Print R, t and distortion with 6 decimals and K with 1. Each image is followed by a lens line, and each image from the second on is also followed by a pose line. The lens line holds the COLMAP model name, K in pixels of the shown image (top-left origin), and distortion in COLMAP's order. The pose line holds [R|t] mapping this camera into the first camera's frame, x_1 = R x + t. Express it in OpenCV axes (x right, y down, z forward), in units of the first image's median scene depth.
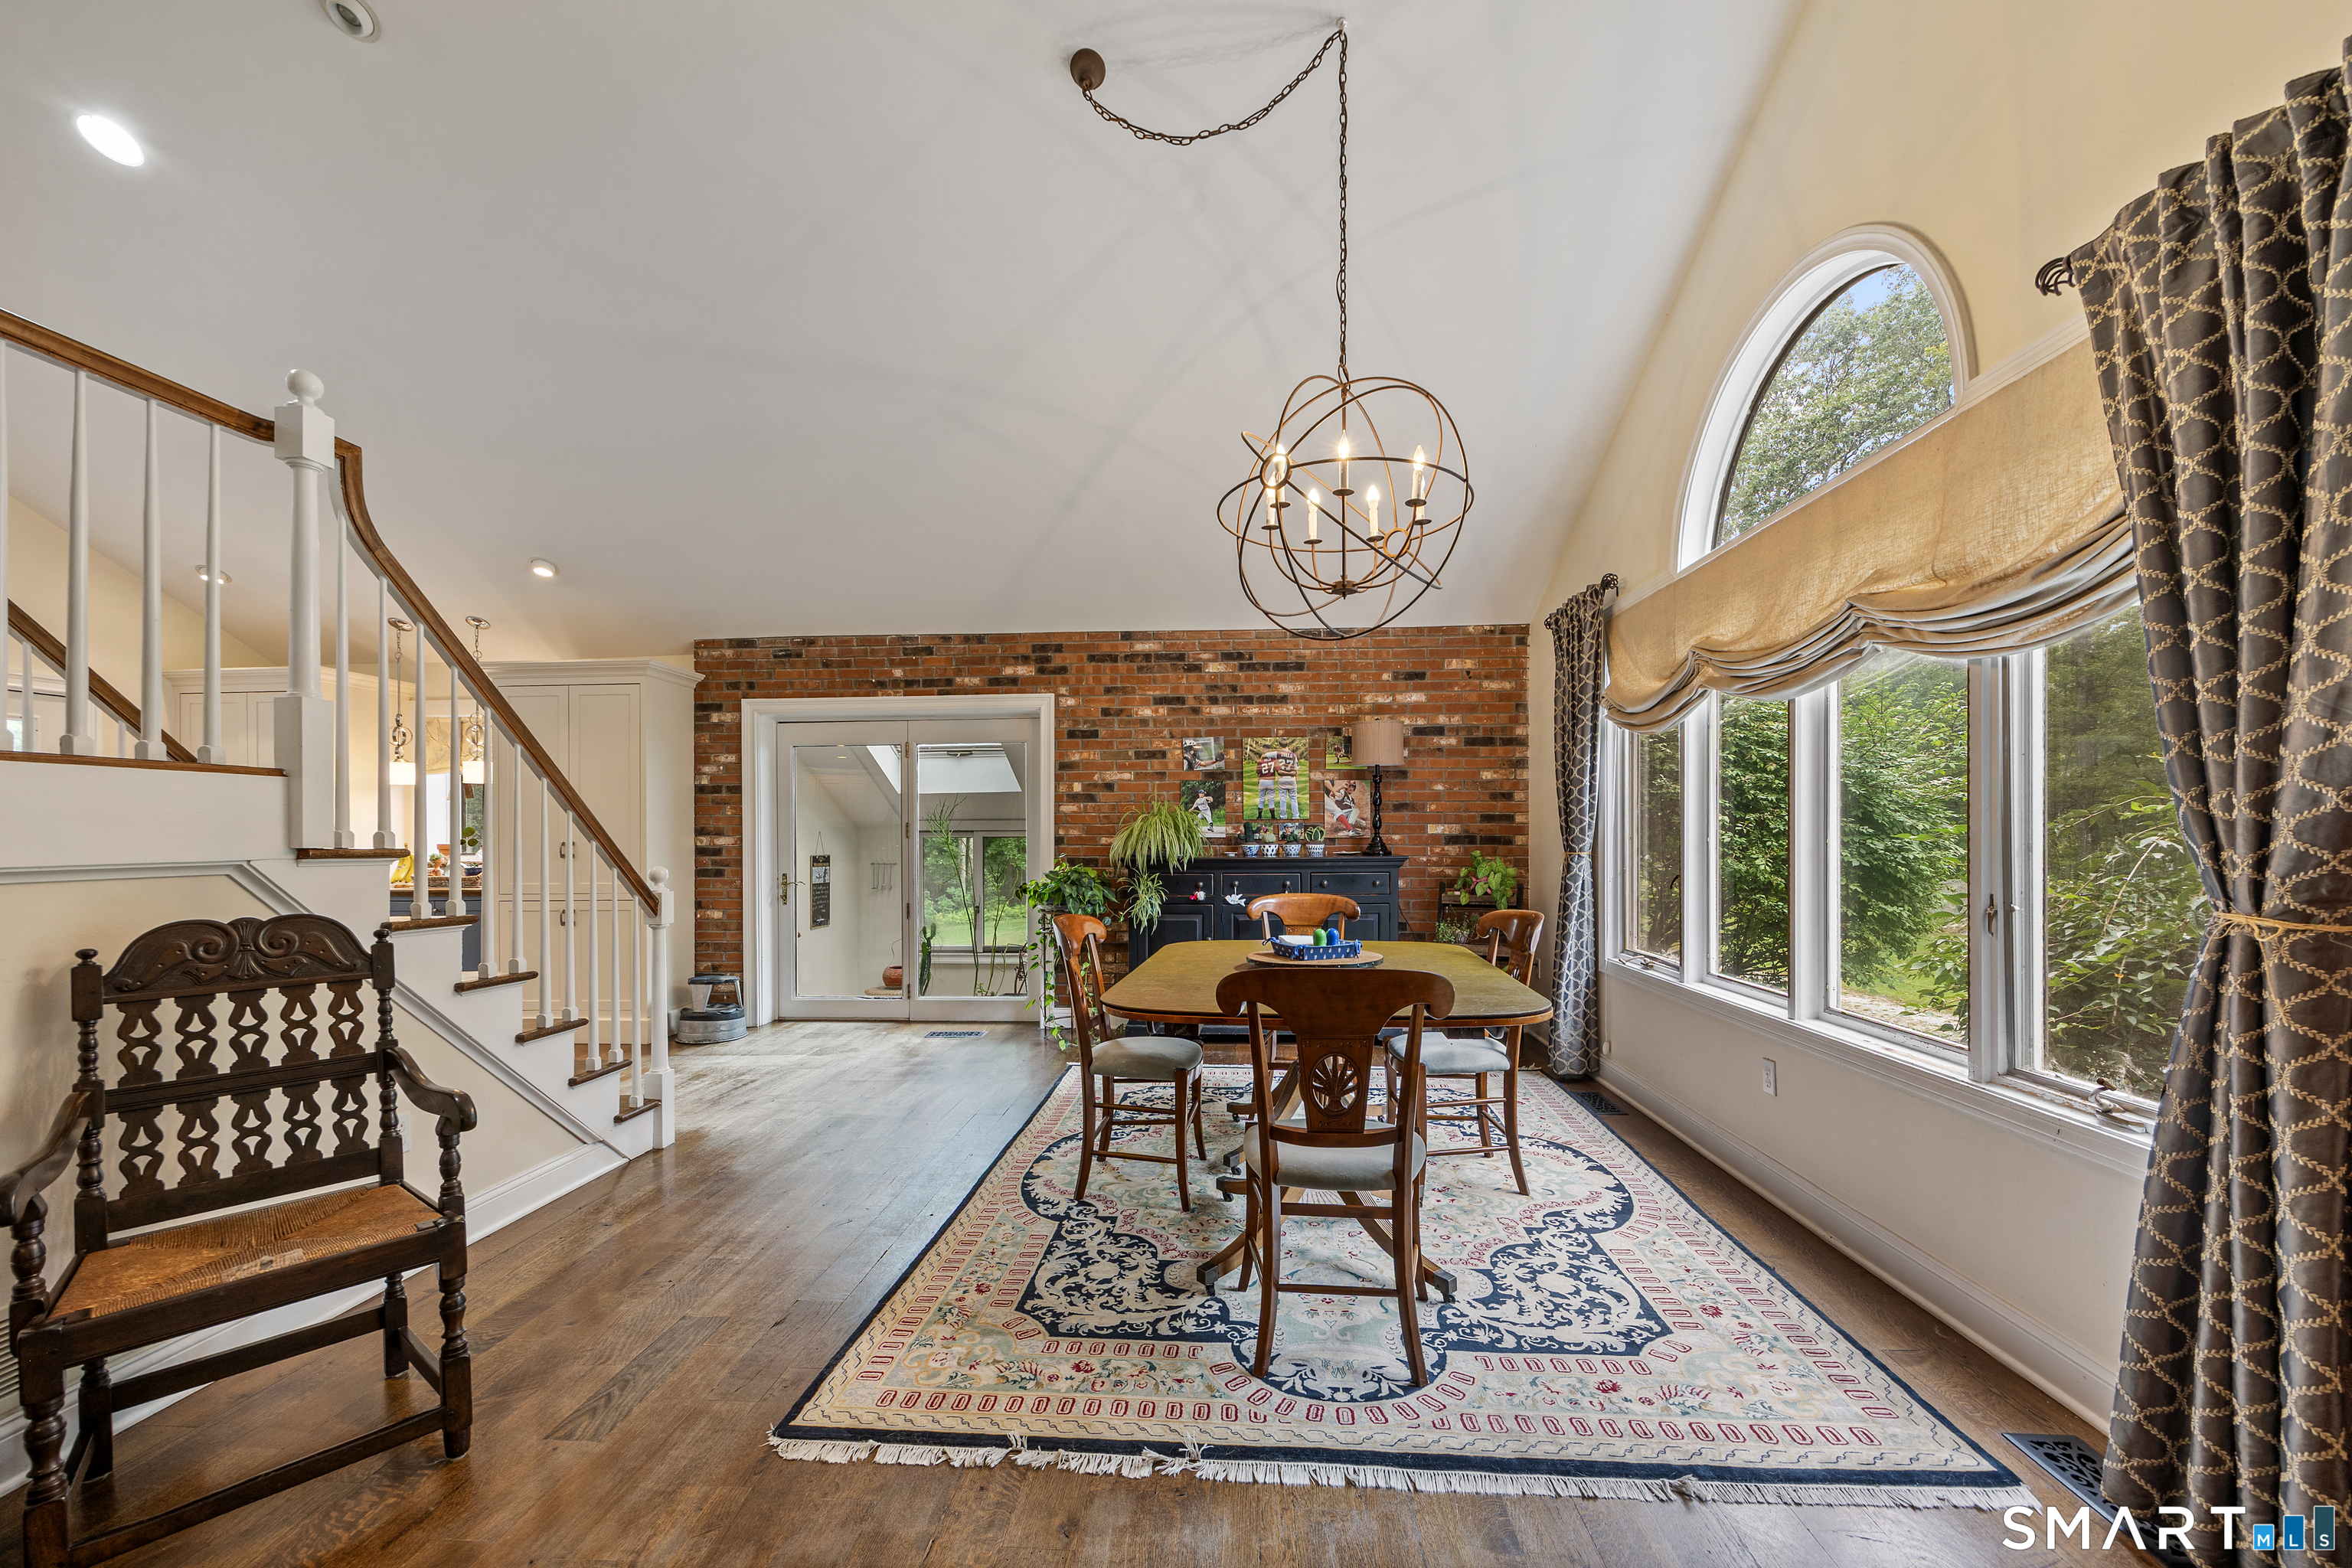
lens RADIAL K [[924.4, 0, 1196.5], [0, 924.4, 842.4], [0, 0, 1]] dist [-0.003167, 0.000833]
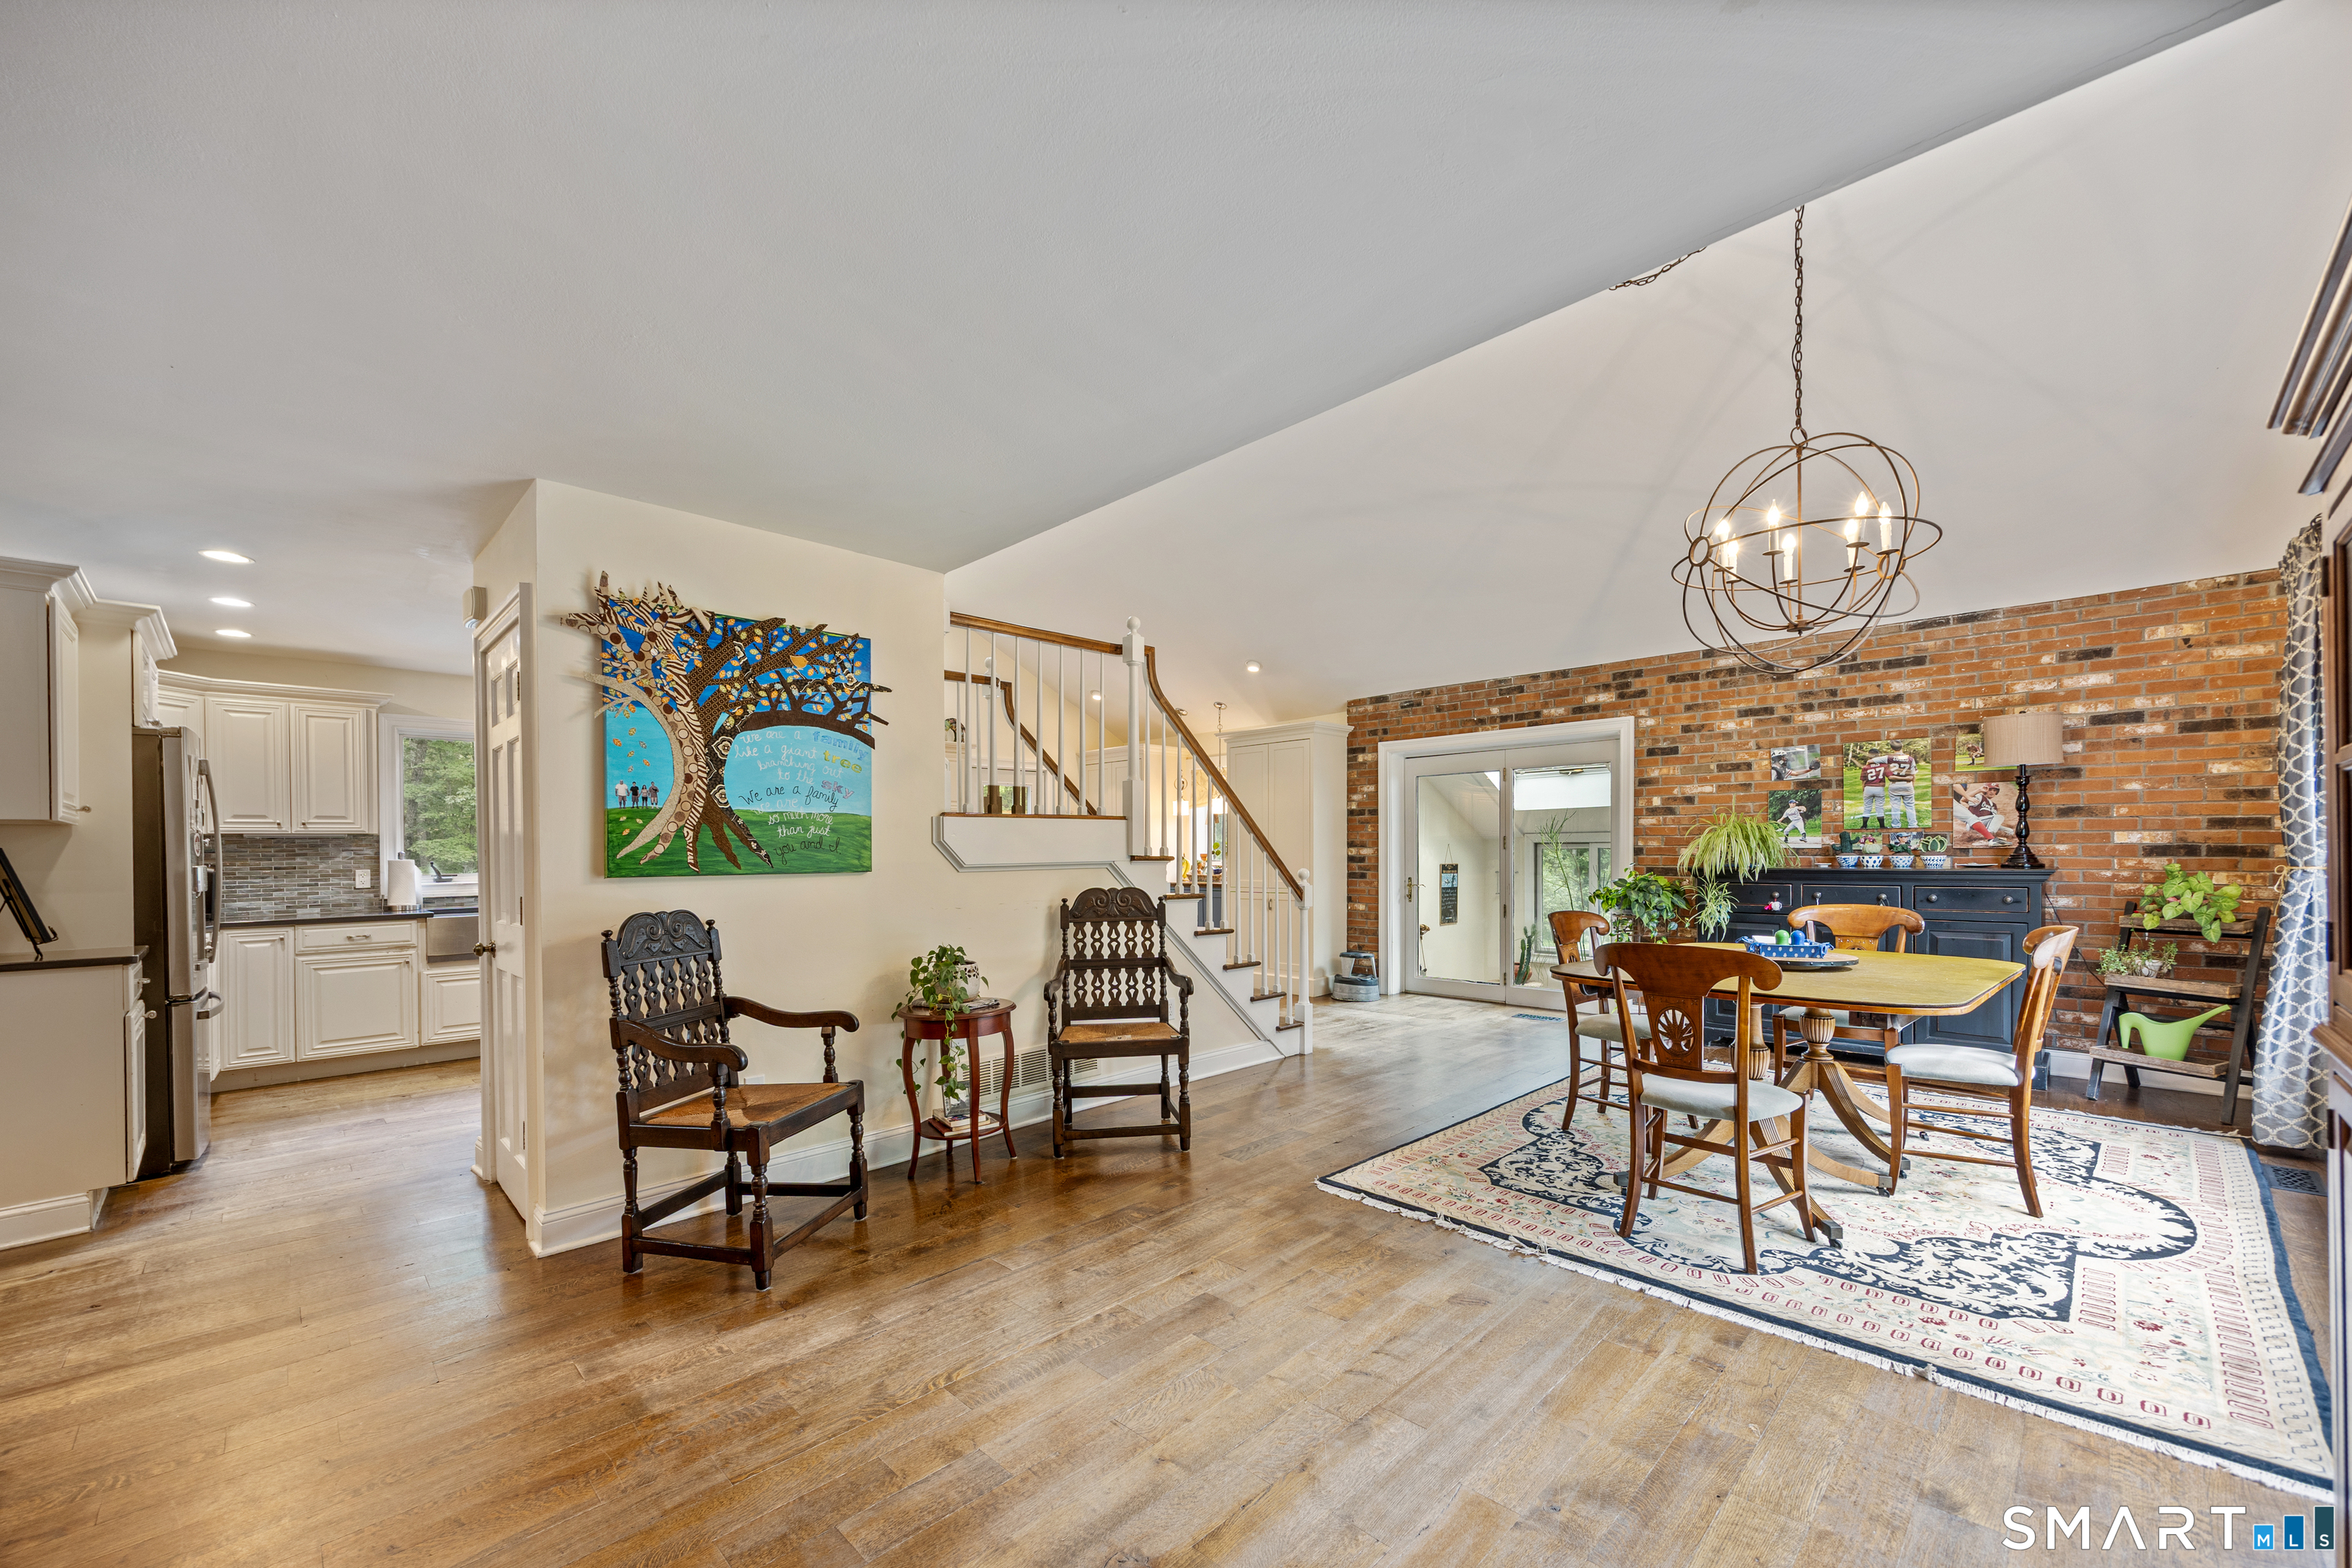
lens RADIAL K [[924.4, 0, 1183.8], [0, 924.4, 867.7], [0, 0, 1]] dist [-0.003167, 0.000833]
pose [[0.750503, 0.011878, -0.660760, 0.245974], [-0.001267, 0.999862, 0.016536, 0.000053], [0.660866, -0.011573, 0.750415, -0.241603]]
